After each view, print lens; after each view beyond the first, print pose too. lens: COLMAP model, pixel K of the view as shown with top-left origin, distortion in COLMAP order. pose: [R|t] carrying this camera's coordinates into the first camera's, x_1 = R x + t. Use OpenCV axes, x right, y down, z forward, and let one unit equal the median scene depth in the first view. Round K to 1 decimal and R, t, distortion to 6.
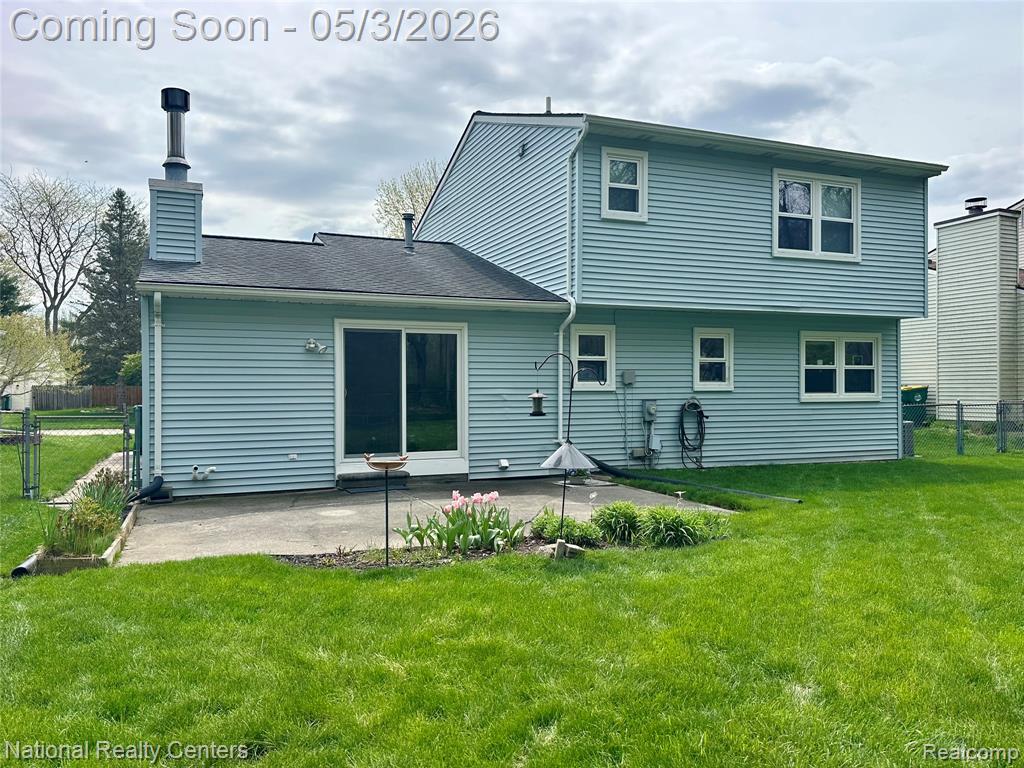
lens RADIAL K [[779.7, 0, 489.6], [0, 779.7, 406.0], [0, 0, 1]] dist [0.000298, -0.020523]
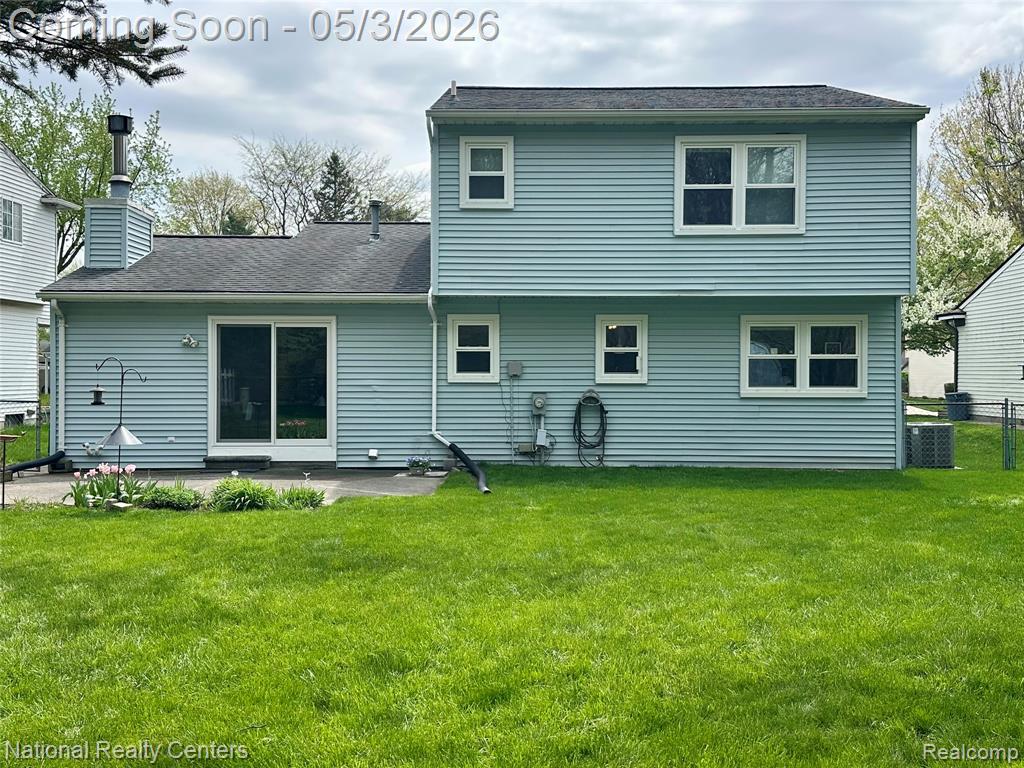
lens RADIAL K [[1031.7, 0, 511.8], [0, 1031.7, 383.9], [0, 0, 1]] dist [0.017628, 0.000000]
pose [[0.928163, 0.009759, -0.372046, 0.649744], [-0.013196, 0.999891, -0.006694, -0.009648], [0.371940, 0.011122, 0.928190, -0.176707]]
